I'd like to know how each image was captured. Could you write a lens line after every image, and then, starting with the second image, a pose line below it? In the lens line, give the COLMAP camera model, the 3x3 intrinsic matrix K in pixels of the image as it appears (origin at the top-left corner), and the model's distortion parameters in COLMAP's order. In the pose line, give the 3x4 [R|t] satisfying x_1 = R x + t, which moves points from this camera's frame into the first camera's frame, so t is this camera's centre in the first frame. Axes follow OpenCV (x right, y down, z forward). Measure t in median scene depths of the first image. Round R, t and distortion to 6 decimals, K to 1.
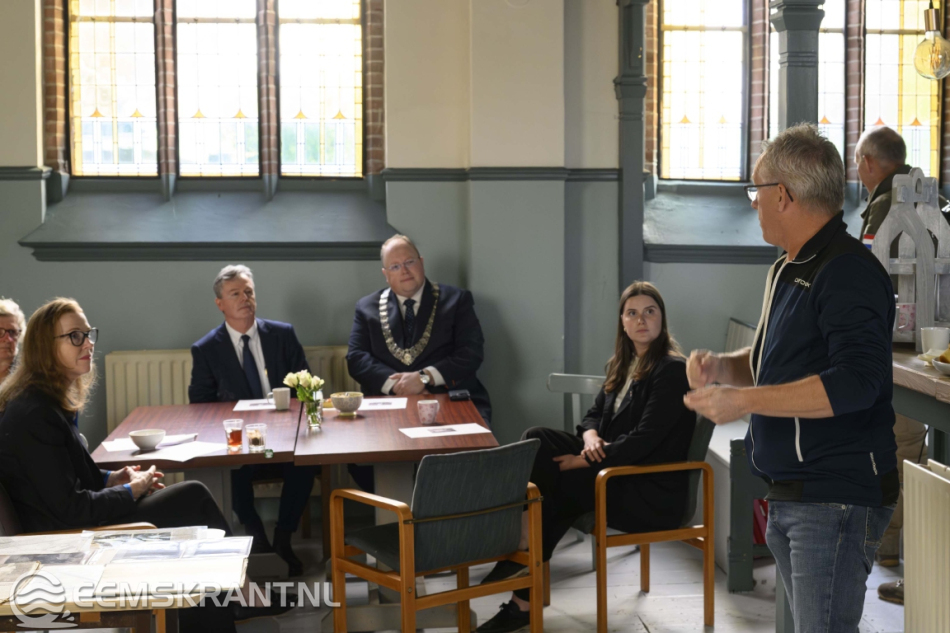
lens RADIAL K [[1534.7, 0, 475.6], [0, 1534.7, 324.7], [0, 0, 1]] dist [-0.028302, 0.000000]
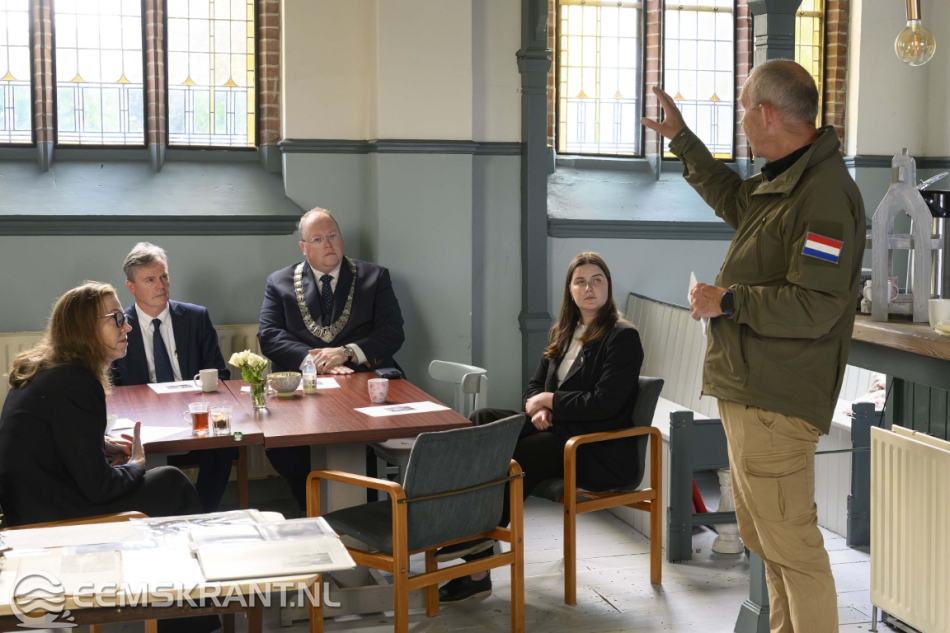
lens RADIAL K [[1623.1, 0, 477.8], [0, 1623.1, 315.0], [0, 0, 1]] dist [-0.061704, 0.000000]
pose [[0.976369, -0.008809, 0.215929, -0.170072], [0.007217, 0.999941, 0.008161, 0.000856], [-0.215988, -0.006410, 0.976375, -0.018243]]
